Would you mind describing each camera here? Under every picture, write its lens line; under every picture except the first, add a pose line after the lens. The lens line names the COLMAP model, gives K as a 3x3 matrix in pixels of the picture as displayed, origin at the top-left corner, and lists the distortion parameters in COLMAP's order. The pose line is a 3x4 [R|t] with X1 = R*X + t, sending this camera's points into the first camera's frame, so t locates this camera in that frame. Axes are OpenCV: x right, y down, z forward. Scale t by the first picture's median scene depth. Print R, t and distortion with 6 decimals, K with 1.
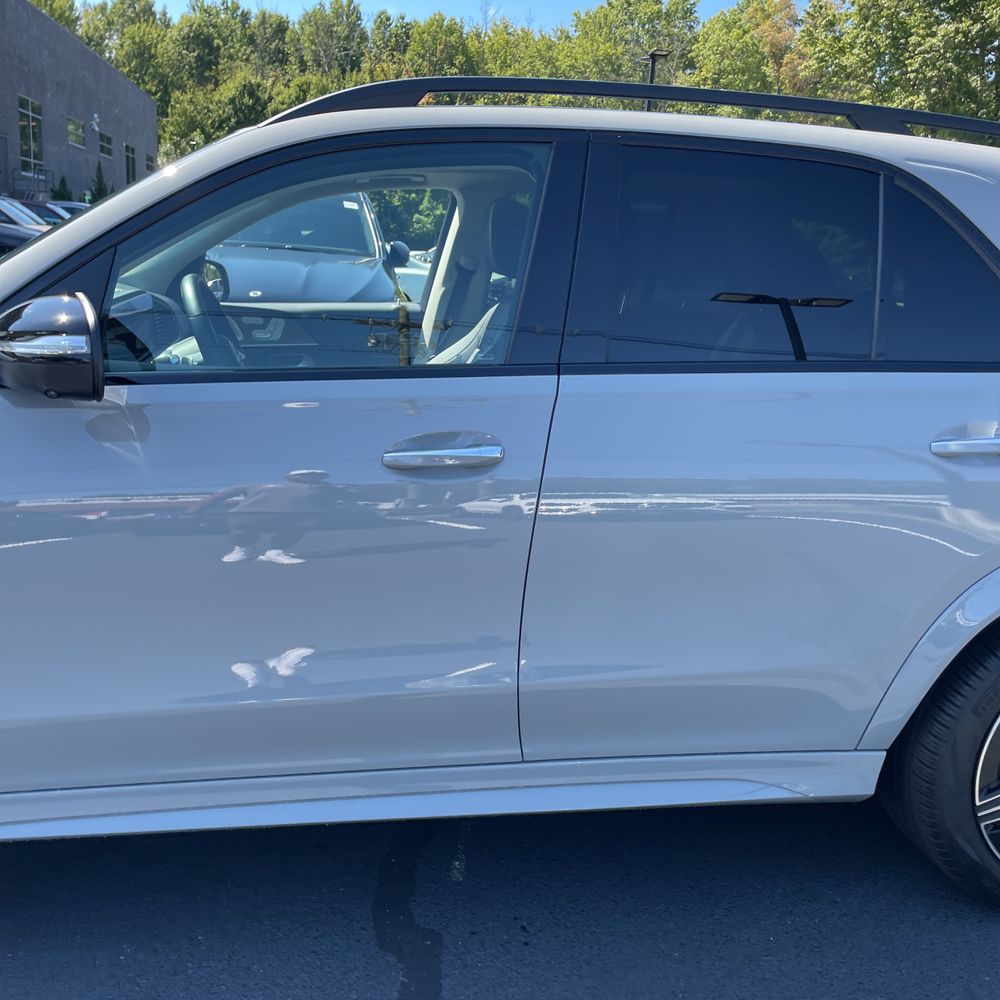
lens RADIAL K [[1018.5, 0, 495.4], [0, 1018.5, 463.6], [0, 0, 1]] dist [0.041248, 0.000000]
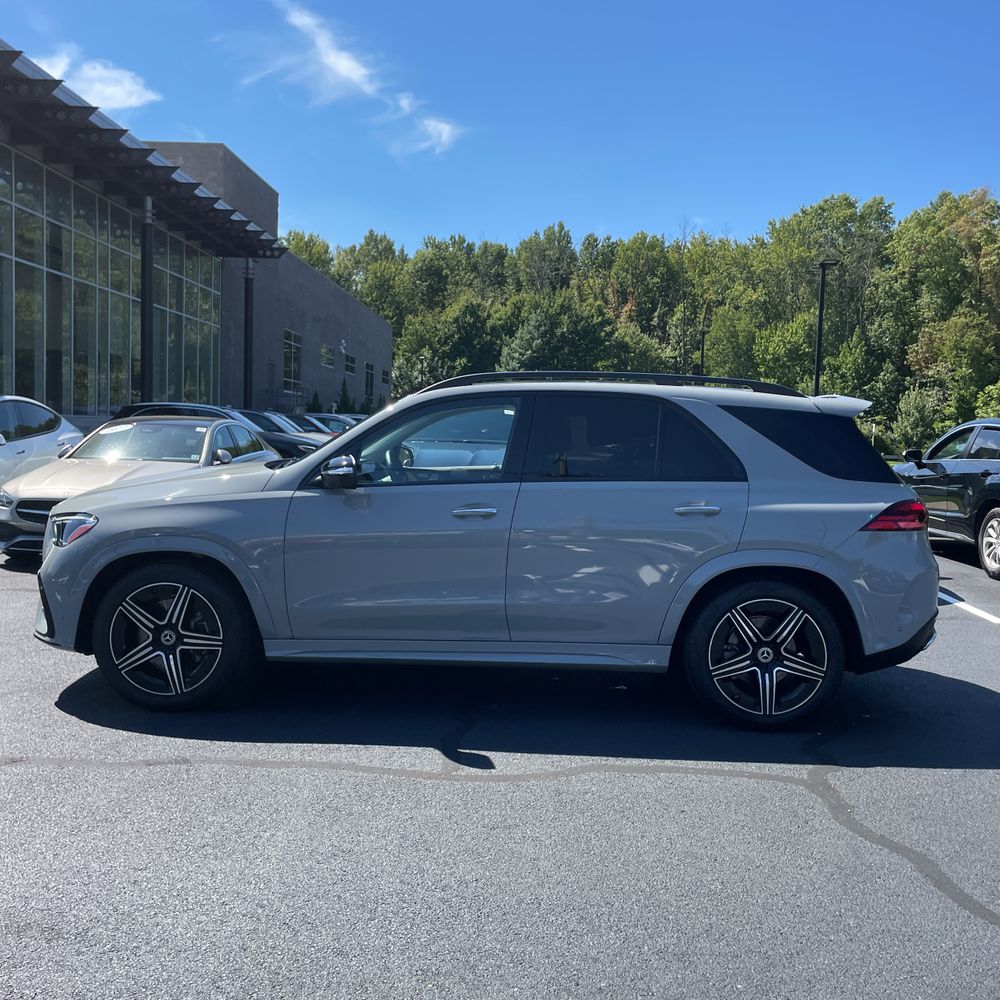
lens RADIAL K [[1018.5, 0, 507.8], [0, 1018.5, 495.3], [0, 0, 1]] dist [0.041248, 0.000000]
pose [[0.980222, -0.018501, -0.197033, 0.026807], [-0.012406, 0.987917, -0.154484, 0.017263], [0.197510, 0.153873, 0.968149, -0.075368]]
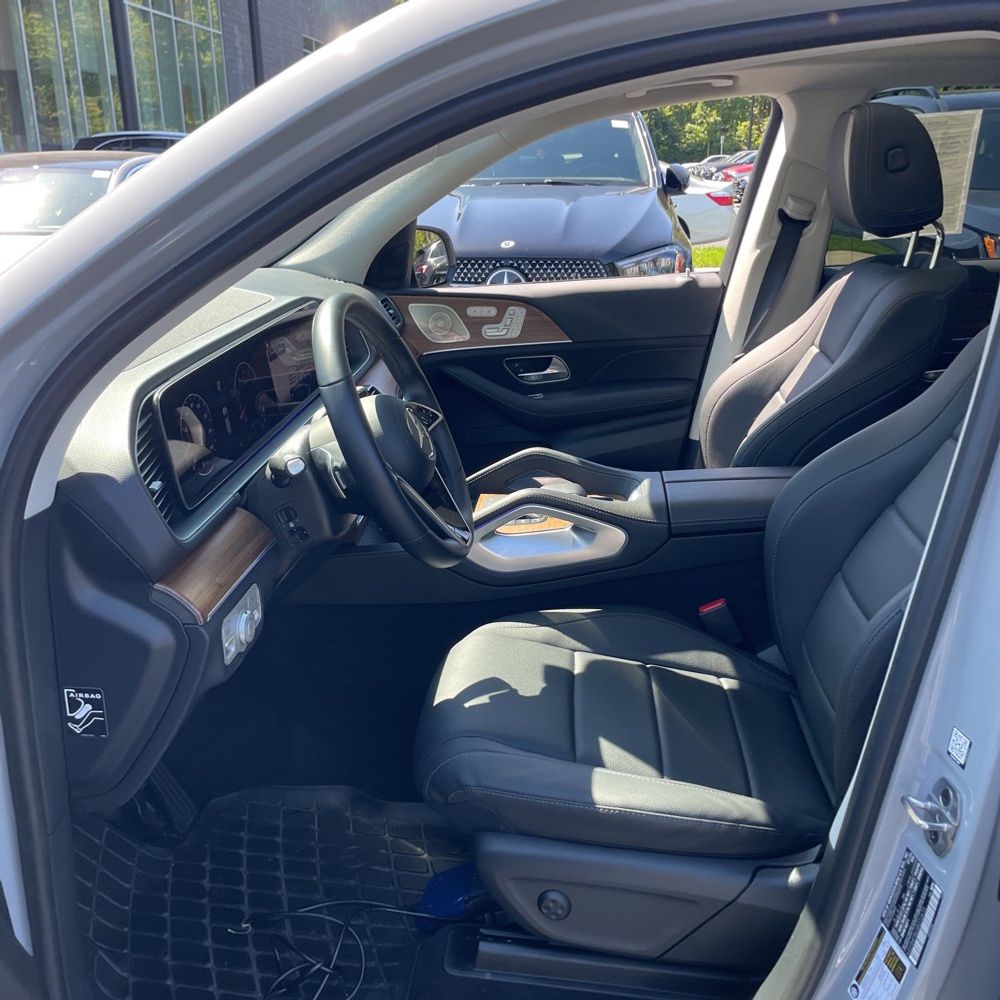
lens RADIAL K [[1018.5, 0, 505.6], [0, 1018.5, 498.5], [0, 0, 1]] dist [0.041248, 0.000000]
pose [[0.968414, 0.014226, -0.248942, -0.003404], [0.012570, 0.994317, 0.105719, -0.006836], [0.249031, -0.105509, 0.962731, 0.024403]]
